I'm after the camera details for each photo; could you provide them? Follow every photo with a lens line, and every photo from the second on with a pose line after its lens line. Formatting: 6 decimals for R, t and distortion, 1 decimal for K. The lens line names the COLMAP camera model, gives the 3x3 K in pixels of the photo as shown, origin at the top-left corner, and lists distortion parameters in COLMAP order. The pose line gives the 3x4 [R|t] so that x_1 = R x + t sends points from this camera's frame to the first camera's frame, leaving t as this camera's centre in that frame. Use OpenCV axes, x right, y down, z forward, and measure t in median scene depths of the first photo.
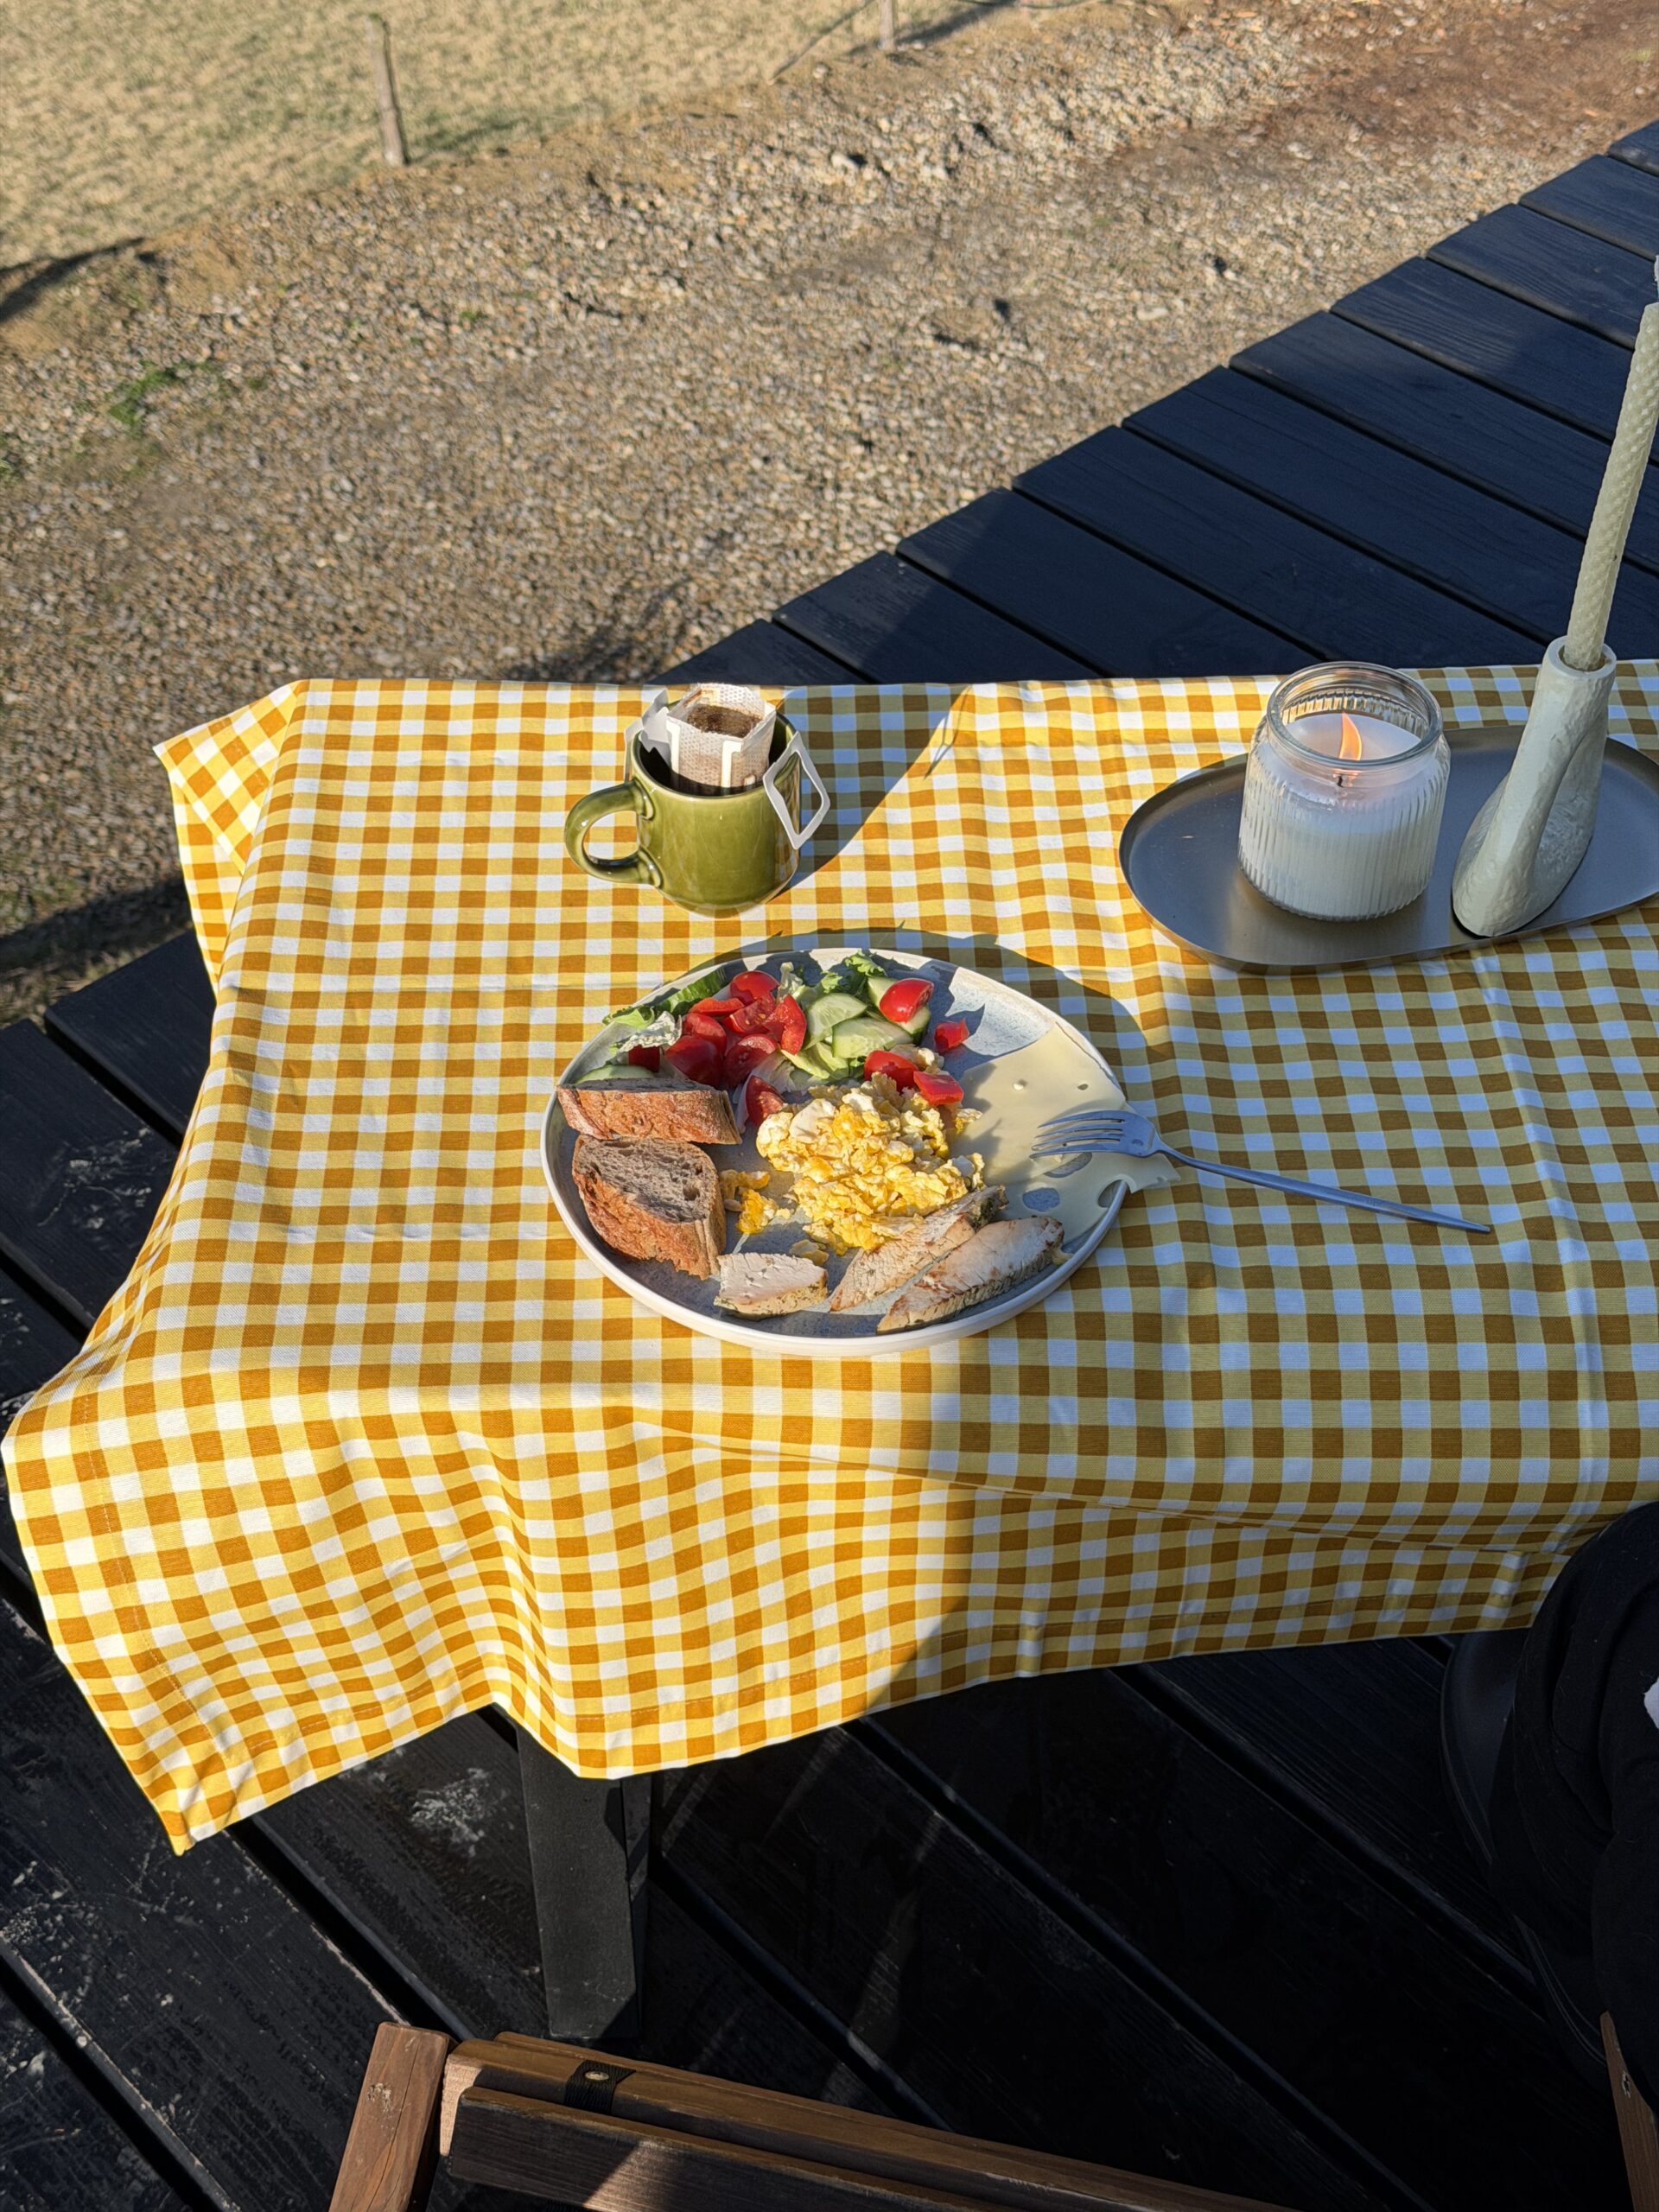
lens RADIAL K [[3082.9, 0, 805.1], [0, 3082.9, 1112.6], [0, 0, 1]] dist [0.119827, 0.000000]
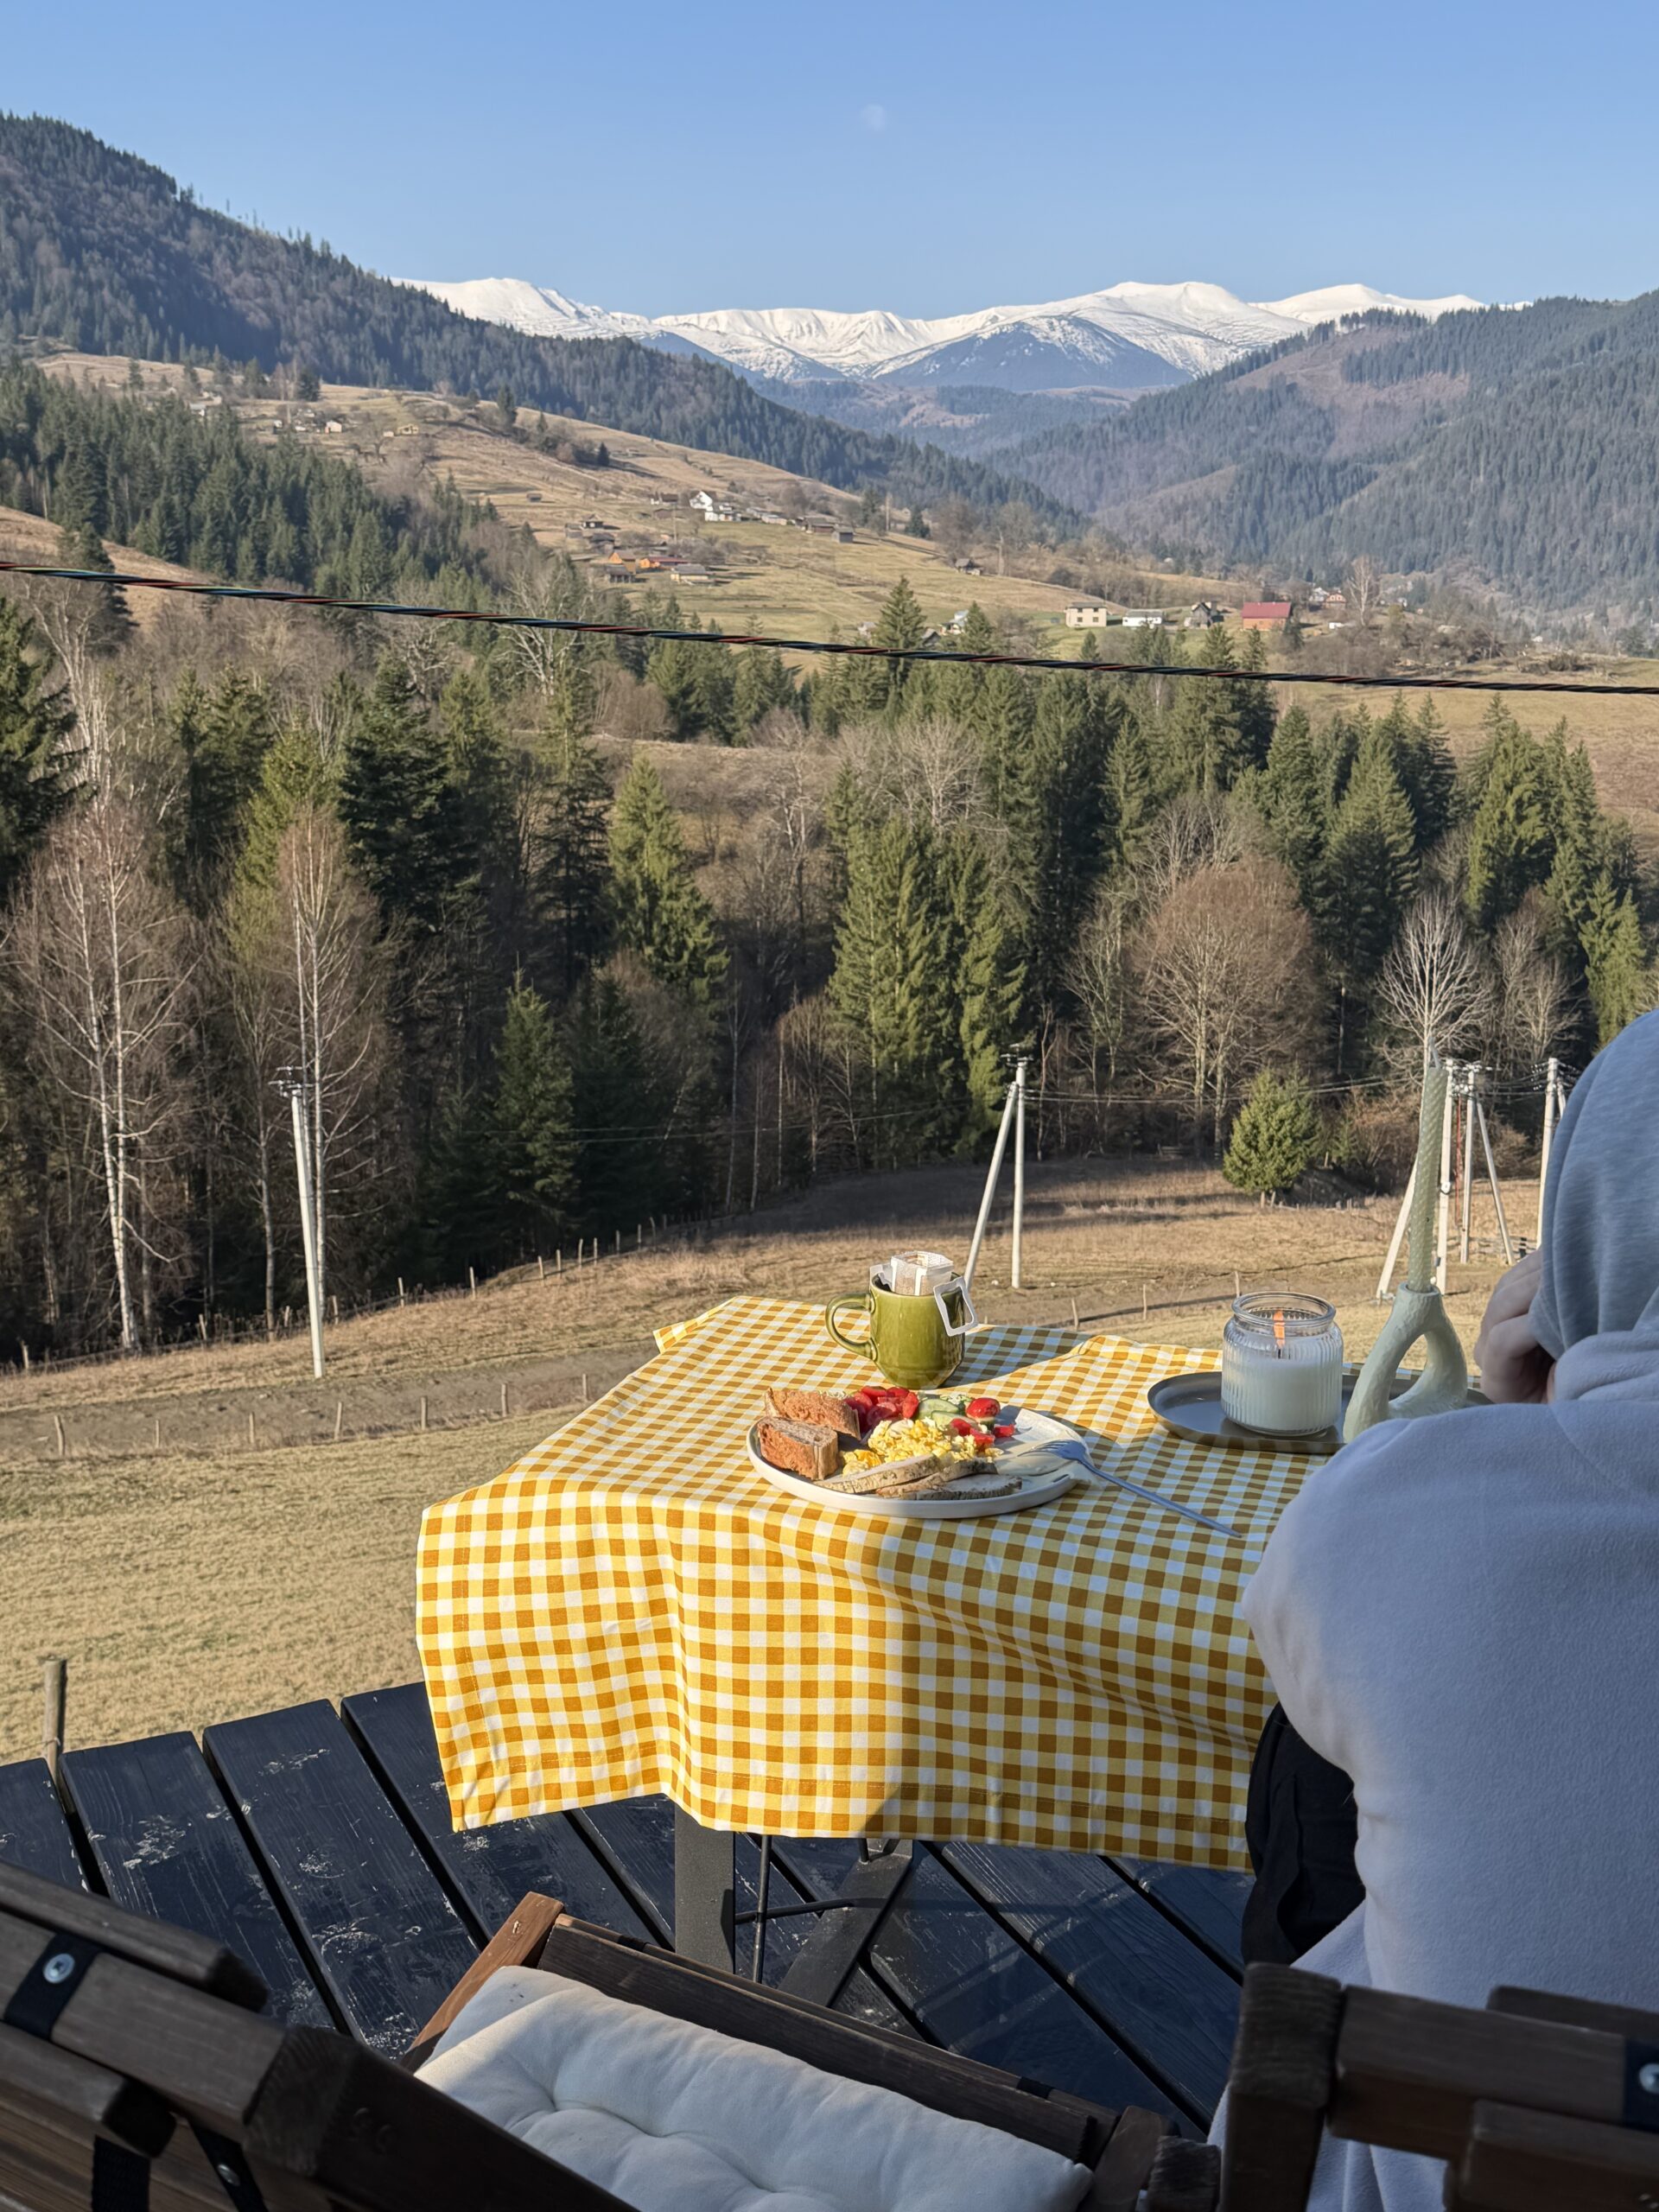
lens RADIAL K [[2517.7, 0, 821.8], [0, 2517.7, 1113.7], [0, 0, 1]] dist [0.114085, 0.000000]
pose [[0.949069, 0.080643, -0.304574, 0.340503], [-0.226164, 0.847405, -0.480369, 0.491544], [0.219359, 0.524787, 0.822484, -0.246502]]
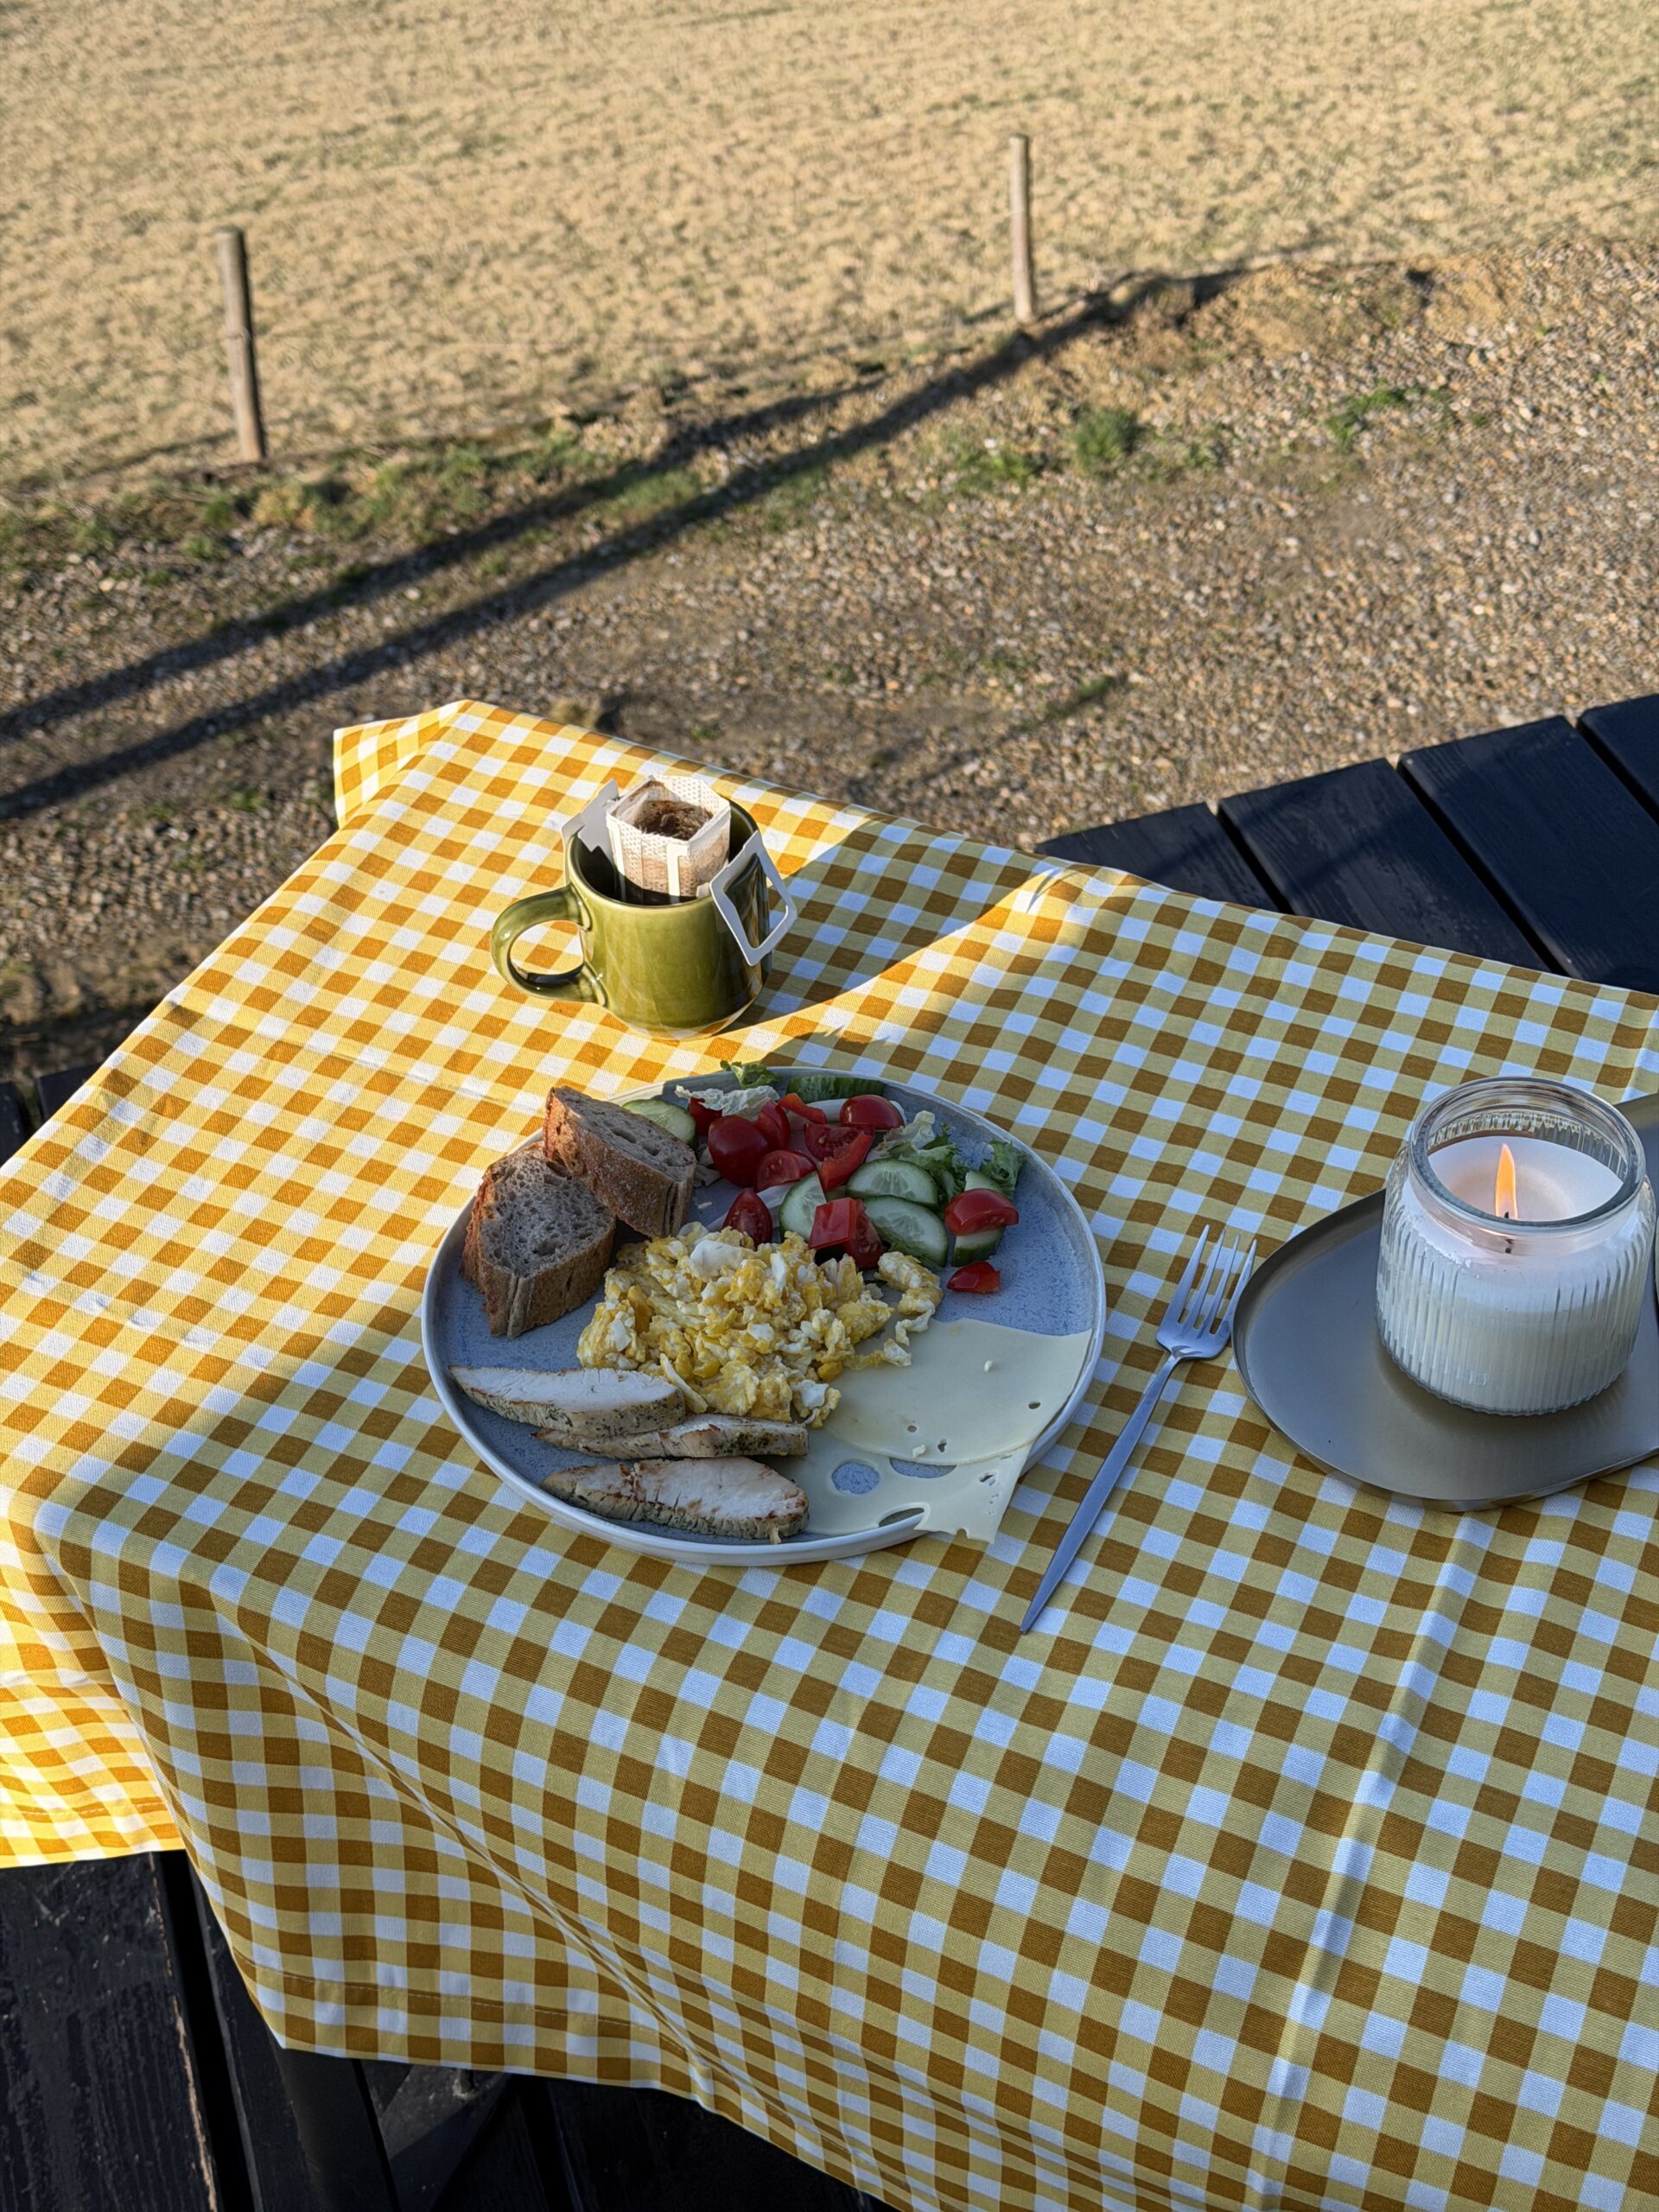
lens RADIAL K [[3082.9, 0, 835.0], [0, 3082.9, 1107.2], [0, 0, 1]] dist [0.119827, 0.000000]
pose [[0.899294, 0.270748, -0.343462, 0.306429], [-0.273429, 0.960991, 0.041614, -0.099685], [0.341331, 0.056489, 0.938244, 0.202253]]
